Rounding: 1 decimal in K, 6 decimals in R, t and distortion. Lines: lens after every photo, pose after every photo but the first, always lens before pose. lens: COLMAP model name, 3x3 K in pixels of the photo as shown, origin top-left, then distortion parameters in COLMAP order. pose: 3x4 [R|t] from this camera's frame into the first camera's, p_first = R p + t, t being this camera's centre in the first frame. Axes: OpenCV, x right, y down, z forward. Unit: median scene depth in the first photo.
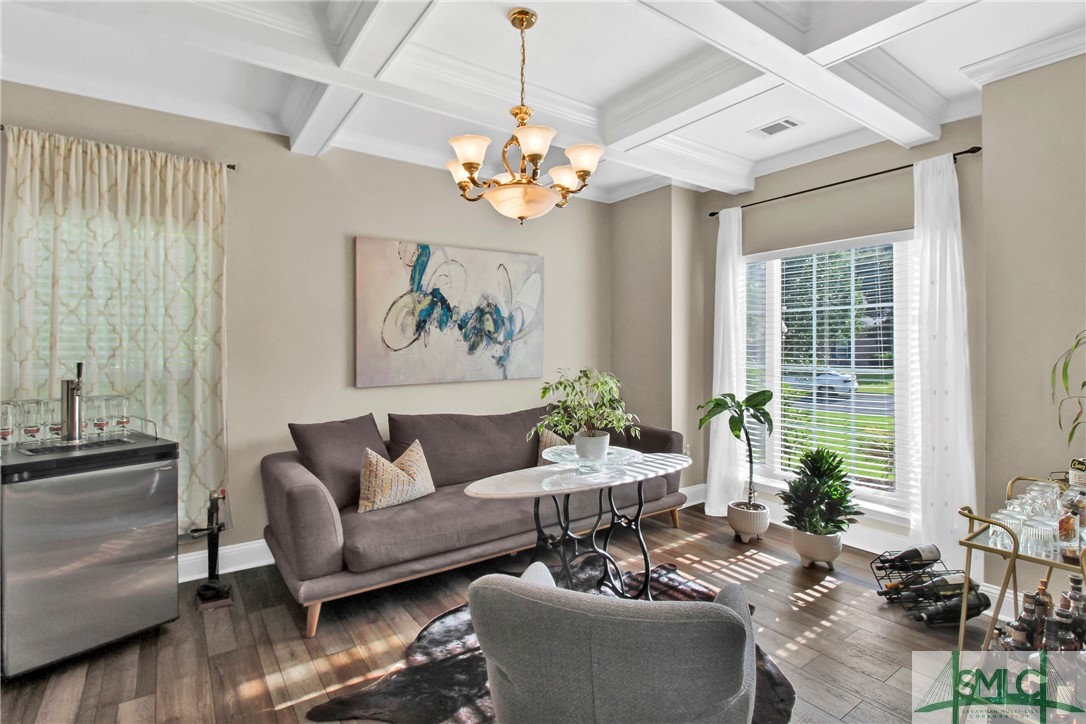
lens RADIAL K [[517.8, 0, 558.6], [0, 517.8, 338.9], [0, 0, 1]] dist [-0.001700, -0.012385]
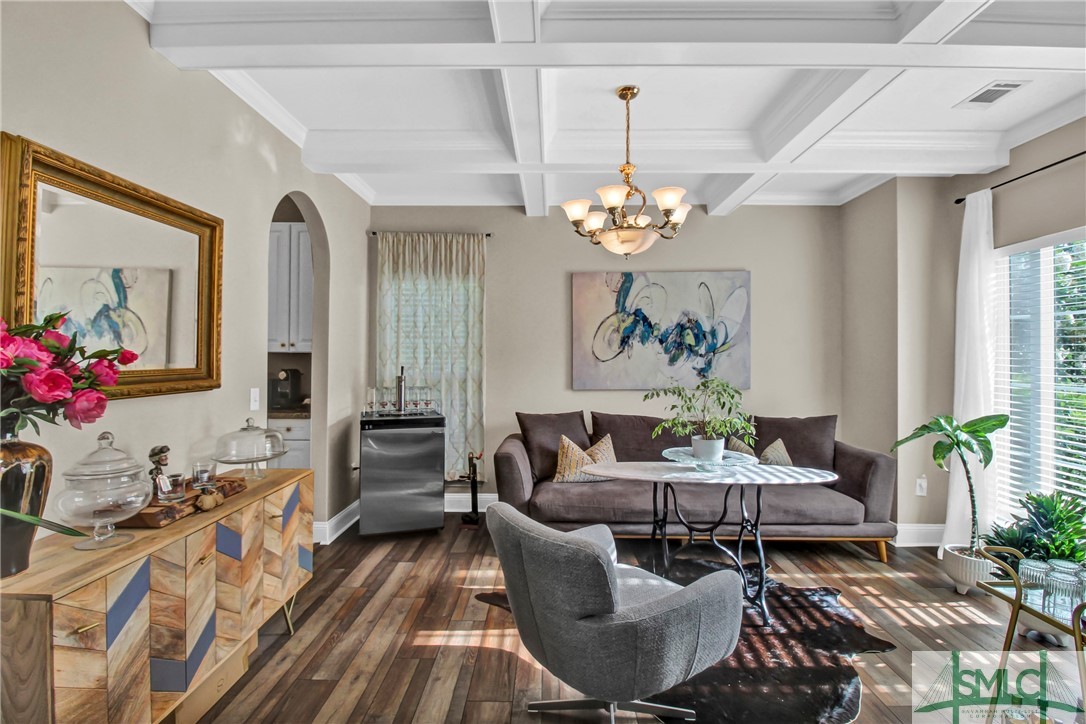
lens RADIAL K [[517.8, 0, 551.8], [0, 517.8, 349.7], [0, 0, 1]] dist [-0.001700, -0.012385]
pose [[0.804641, -0.004694, -0.593742, 0.360877], [0.002368, 0.999986, -0.004696, 0.000320], [0.593756, 0.002373, 0.804641, -0.072362]]
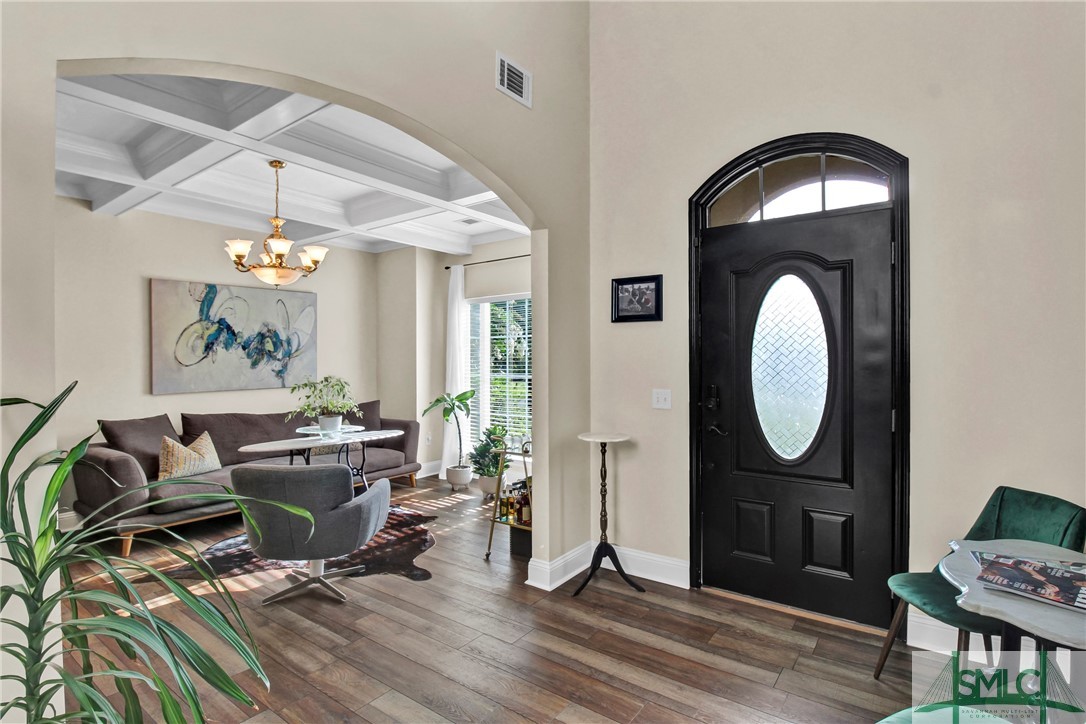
lens RADIAL K [[517.8, 0, 551.0], [0, 517.8, 357.4], [0, 0, 1]] dist [-0.001700, -0.012385]
pose [[0.949895, -0.002580, 0.312558, 0.171688], [0.000662, 0.999980, 0.006243, -0.007408], [-0.312568, -0.005724, 0.949878, -0.595263]]
